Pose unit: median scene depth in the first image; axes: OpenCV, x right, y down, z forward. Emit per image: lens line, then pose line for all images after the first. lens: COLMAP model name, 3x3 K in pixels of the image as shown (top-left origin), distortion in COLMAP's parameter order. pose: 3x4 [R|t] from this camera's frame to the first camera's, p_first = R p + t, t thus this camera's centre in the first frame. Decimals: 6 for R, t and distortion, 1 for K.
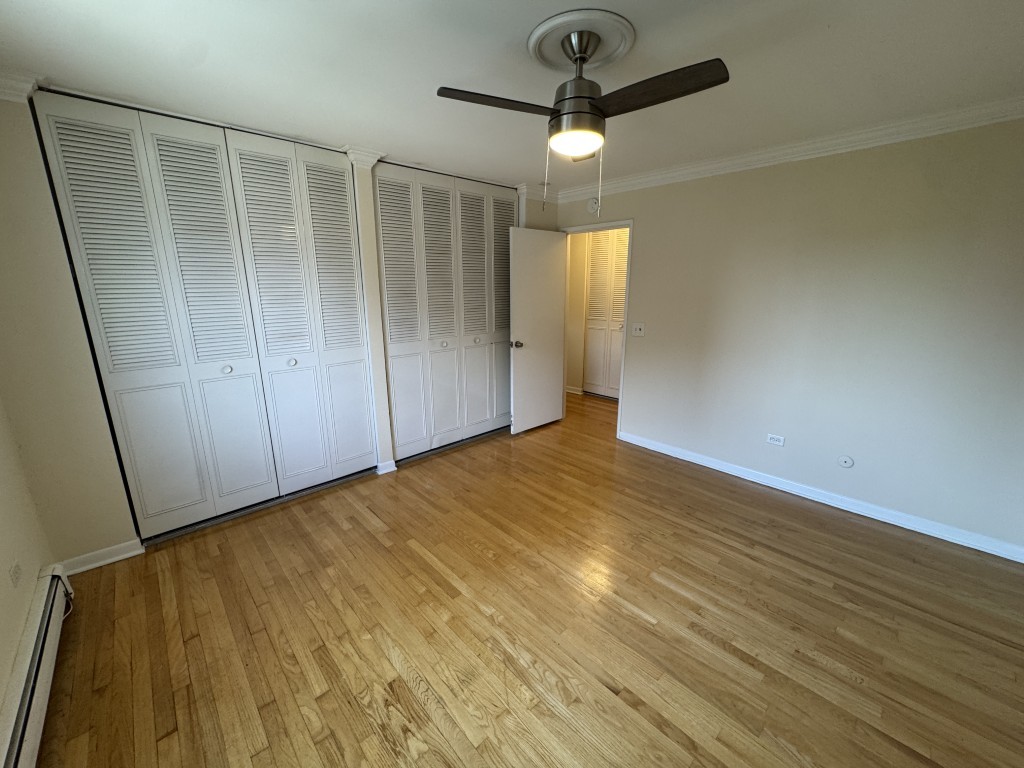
lens RADIAL K [[409.0, 0, 512.3], [0, 409.0, 385.6], [0, 0, 1]] dist [-0.002785, -0.000485]
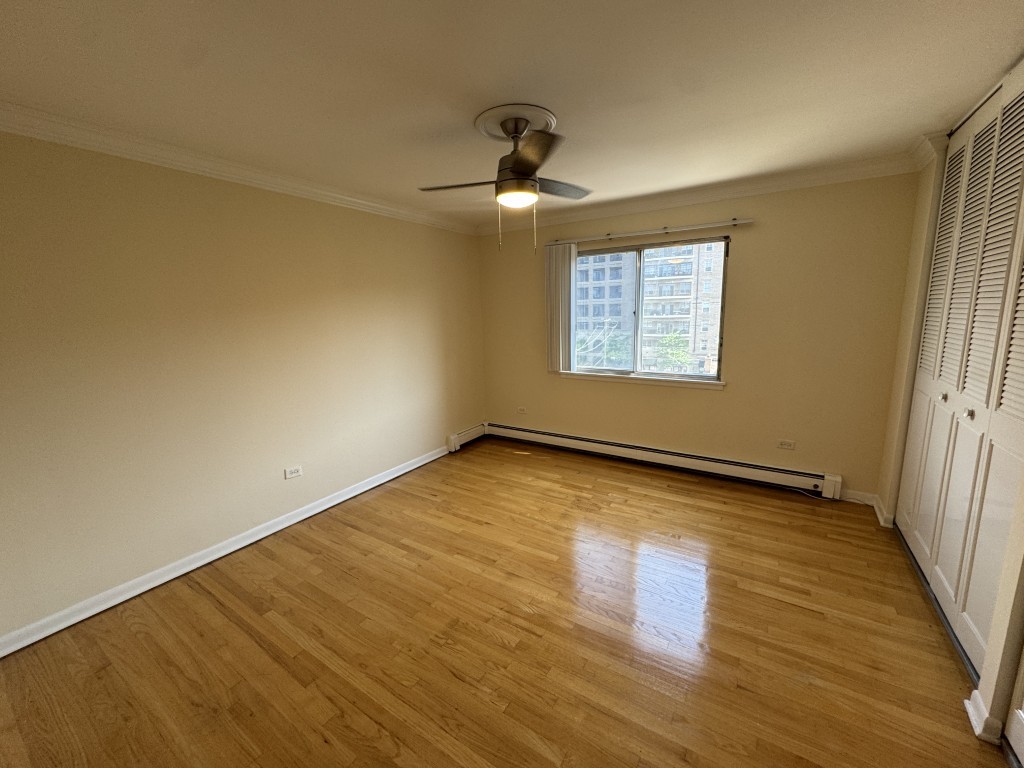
lens RADIAL K [[409.0, 0, 511.7], [0, 409.0, 385.0], [0, 0, 1]] dist [-0.002785, -0.000485]
pose [[-0.969655, 0.075925, -0.232388, 0.384833], [-0.023500, 0.917207, 0.397718, -0.427188], [0.243345, 0.391110, -0.887590, 1.774124]]
